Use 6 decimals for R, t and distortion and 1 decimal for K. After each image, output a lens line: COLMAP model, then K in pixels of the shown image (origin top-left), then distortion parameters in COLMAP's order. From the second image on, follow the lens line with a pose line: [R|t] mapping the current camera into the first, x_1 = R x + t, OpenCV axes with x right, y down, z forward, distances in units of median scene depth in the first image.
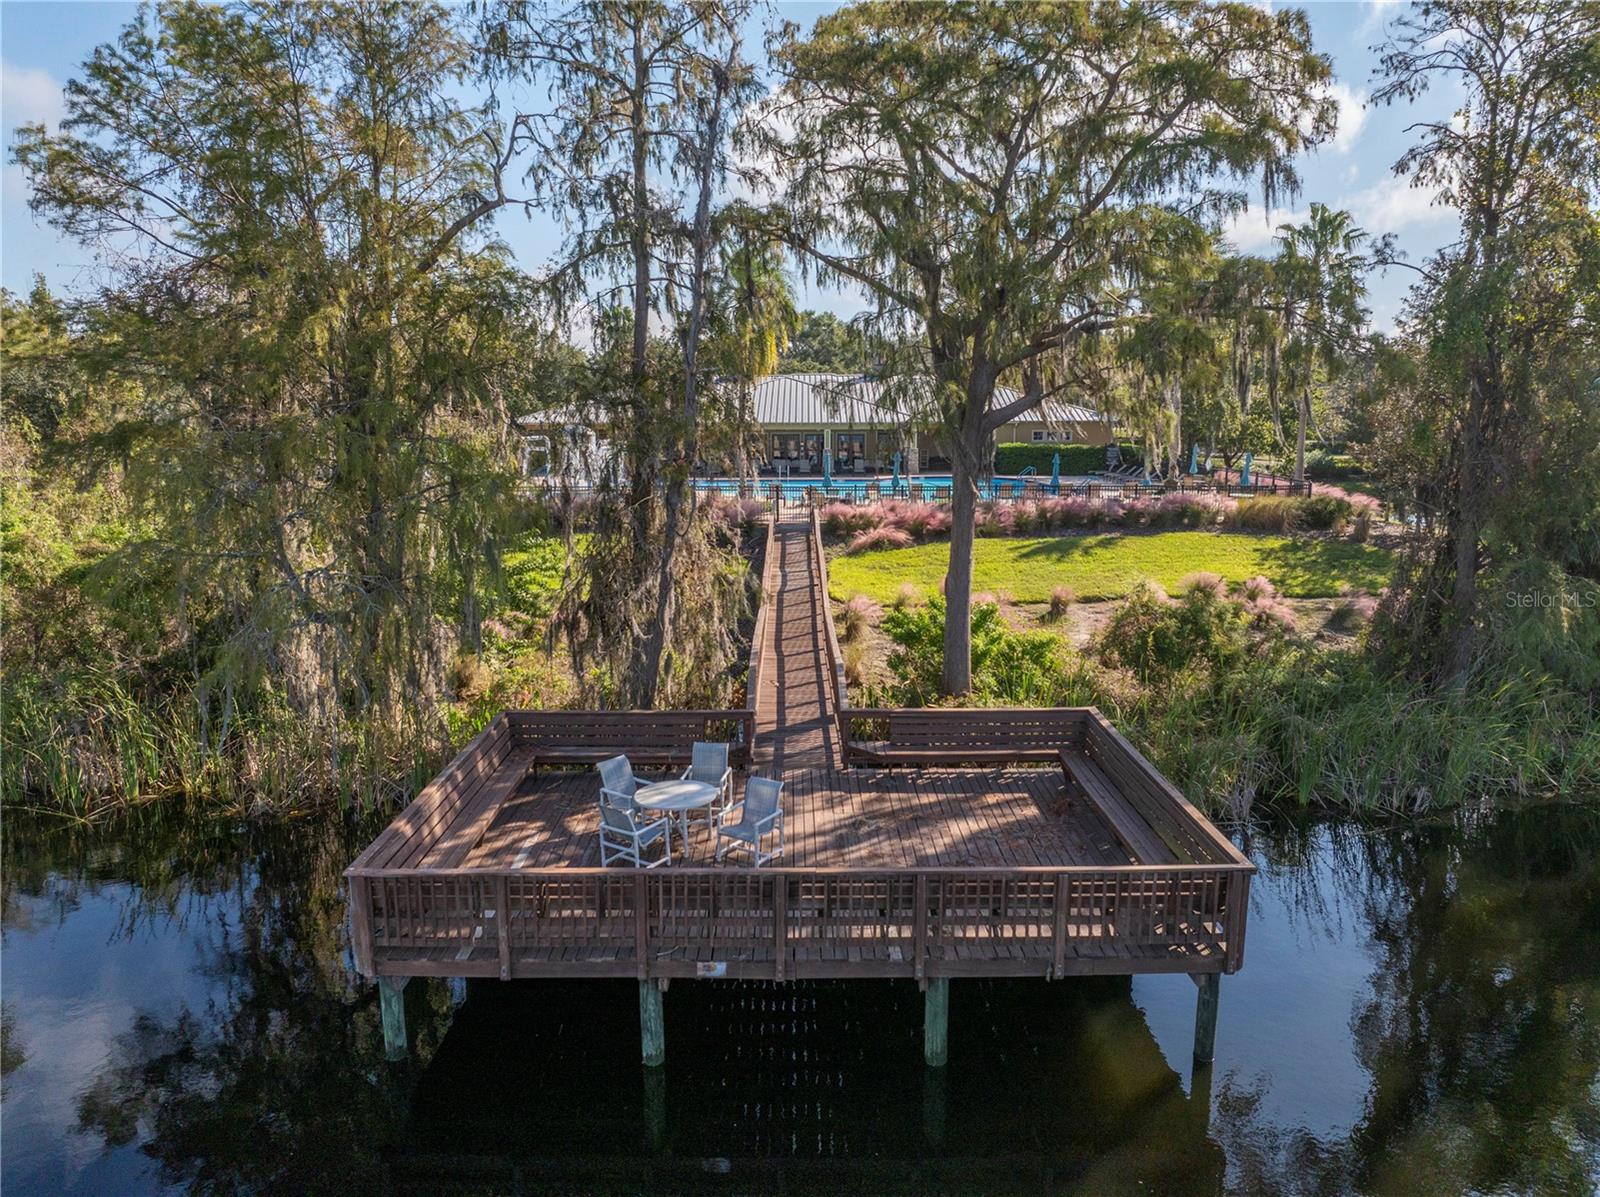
lens RADIAL K [[1115.8, 0, 798.4], [0, 1115.8, 601.1], [0, 0, 1]] dist [-0.042580, -0.003362]
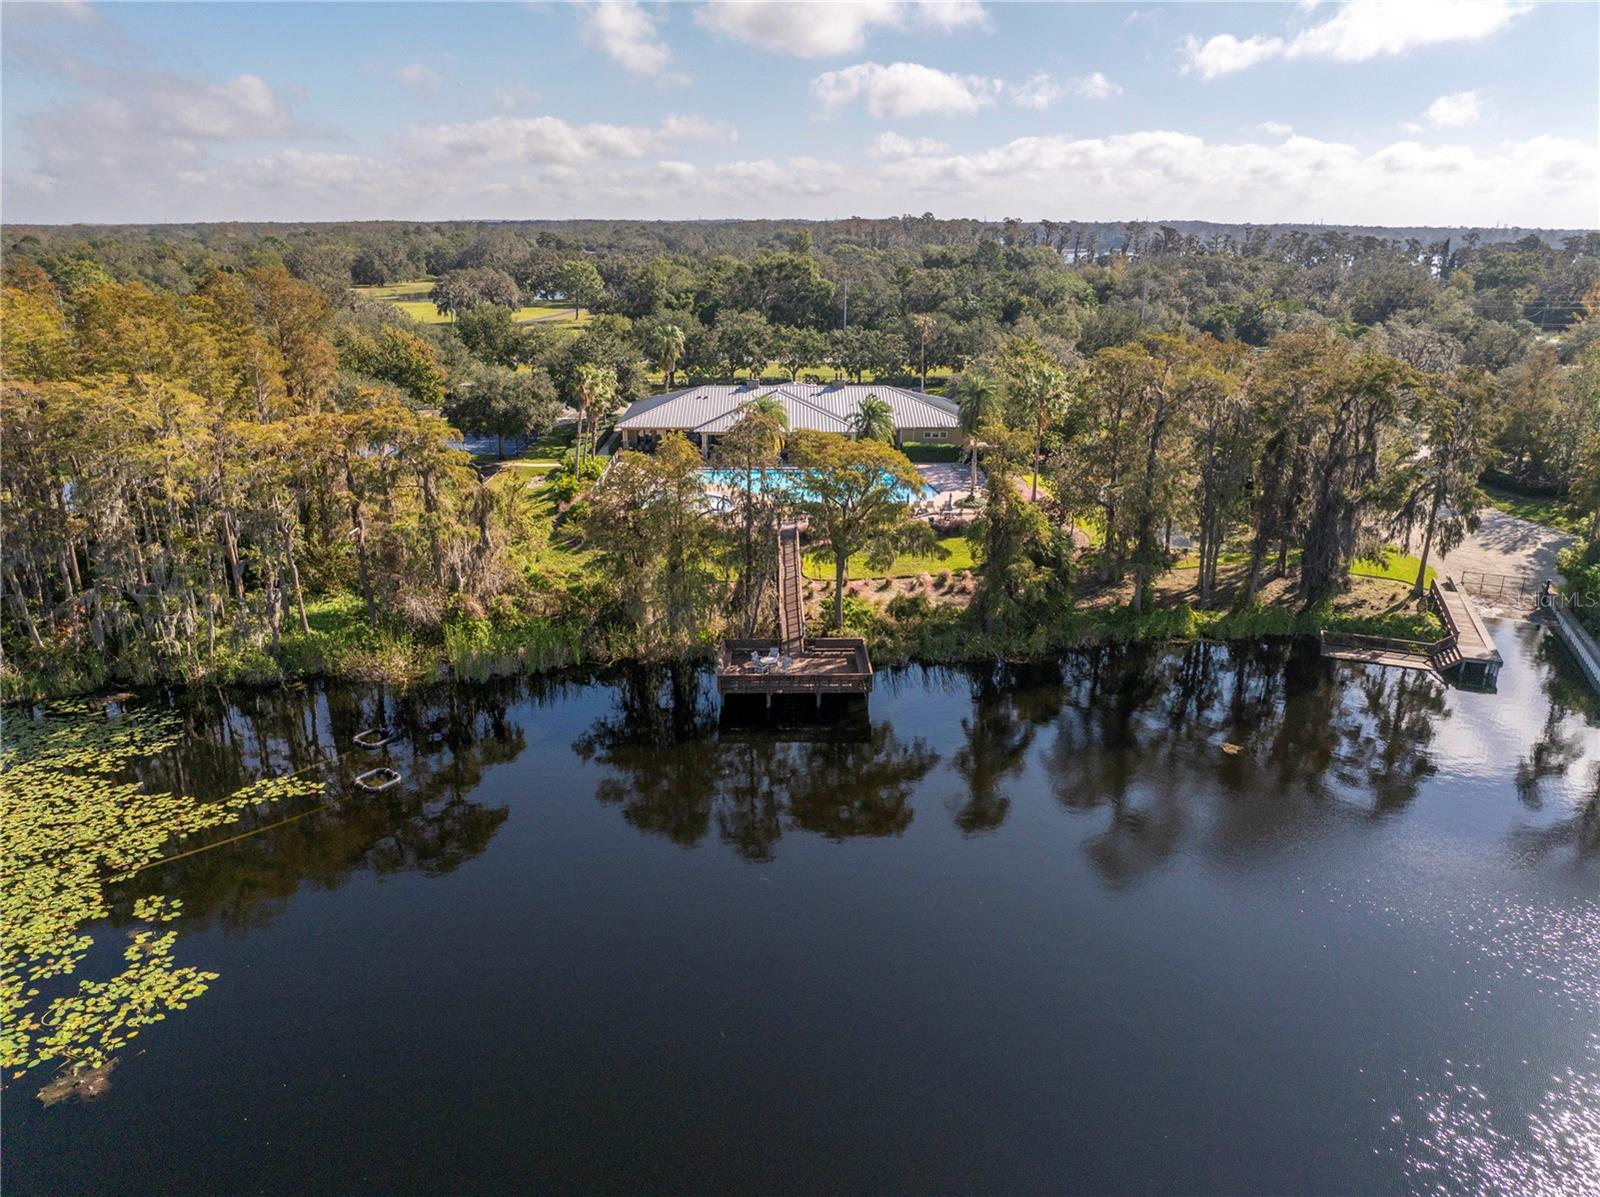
lens RADIAL K [[1115.8, 0, 799.5], [0, 1115.8, 594.0], [0, 0, 1]] dist [-0.042580, -0.003362]
pose [[0.999687, 0.002785, 0.024843, -0.067221], [-0.006415, 0.989075, 0.147273, -0.562847], [-0.024161, -0.147387, 0.988784, -2.562935]]
